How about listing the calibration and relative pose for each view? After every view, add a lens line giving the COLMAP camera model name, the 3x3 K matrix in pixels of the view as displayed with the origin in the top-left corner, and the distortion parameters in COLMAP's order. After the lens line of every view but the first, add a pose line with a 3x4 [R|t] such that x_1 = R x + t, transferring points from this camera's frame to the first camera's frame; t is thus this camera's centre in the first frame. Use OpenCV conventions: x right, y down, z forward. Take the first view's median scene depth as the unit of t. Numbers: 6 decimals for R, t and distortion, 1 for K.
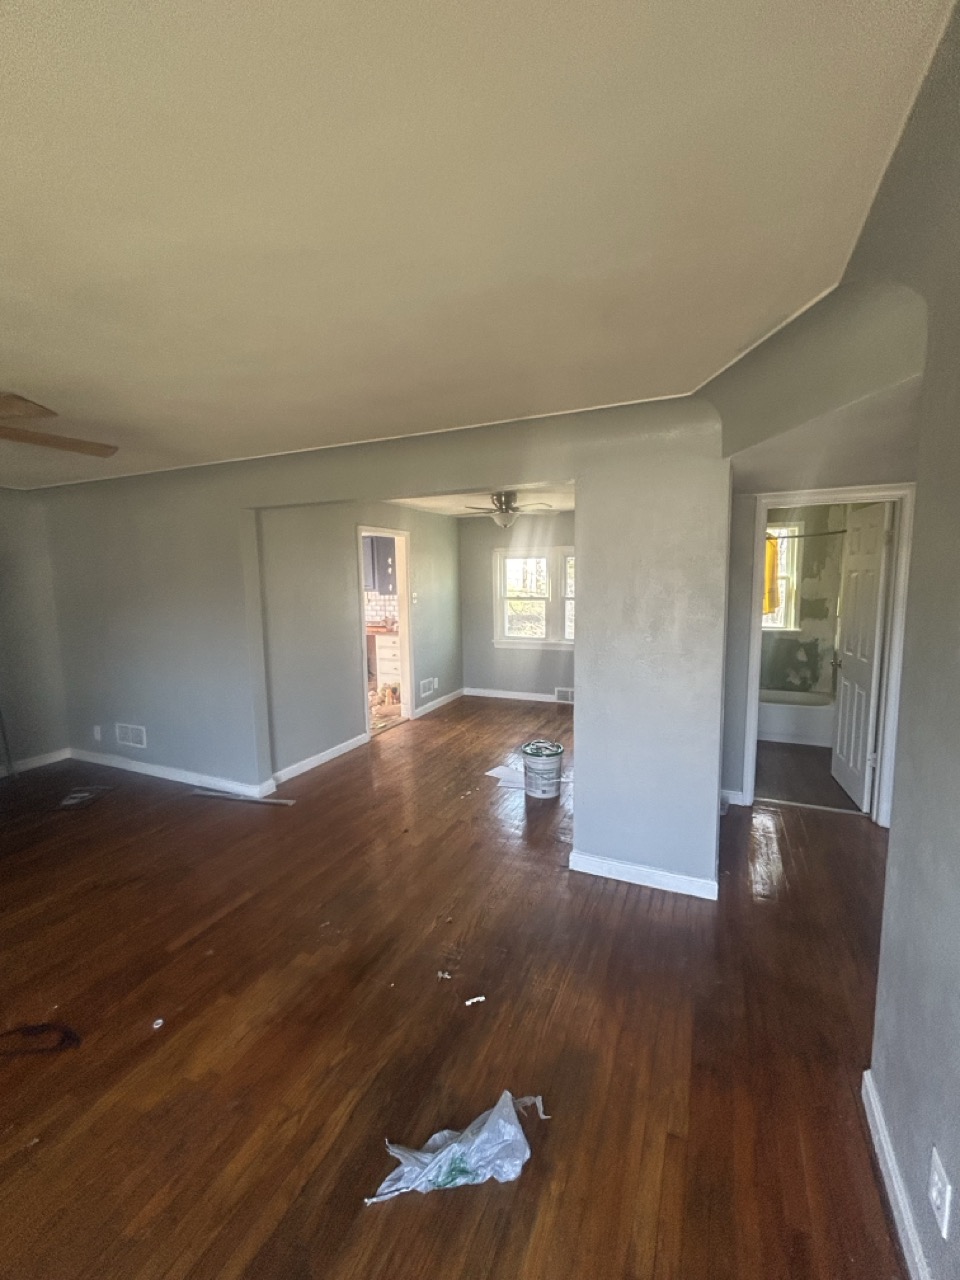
lens RADIAL K [[521.4, 0, 482.6], [0, 521.4, 638.4], [0, 0, 1]] dist [-0.002183, 0.000933]
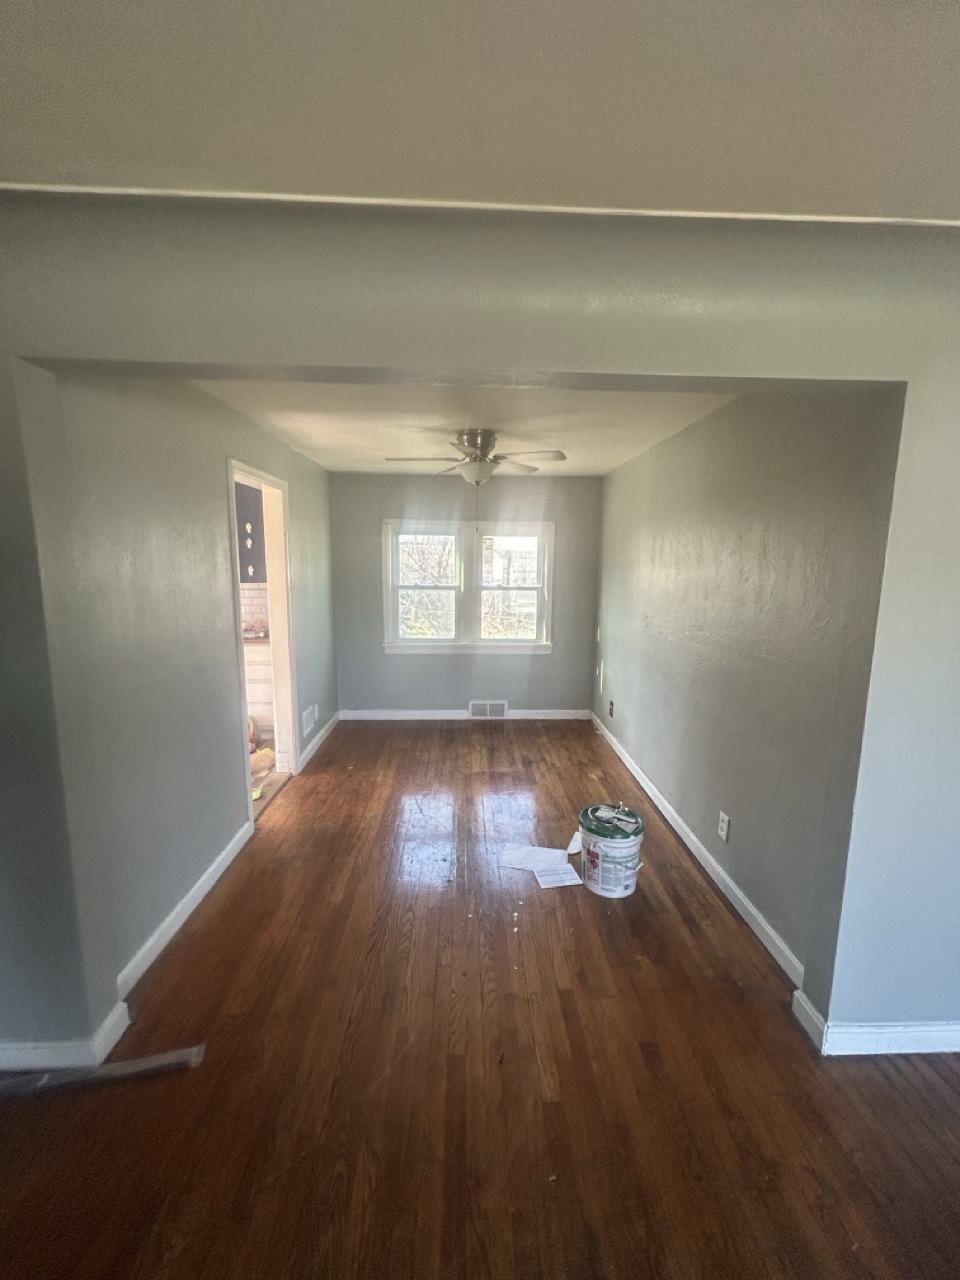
lens RADIAL K [[521.4, 0, 482.9], [0, 521.4, 639.1], [0, 0, 1]] dist [-0.002183, 0.000933]
pose [[0.896534, -0.043129, 0.440871, -0.296763], [0.028509, 0.998803, 0.039735, -0.047451], [-0.442057, -0.023055, 0.896690, 0.454076]]
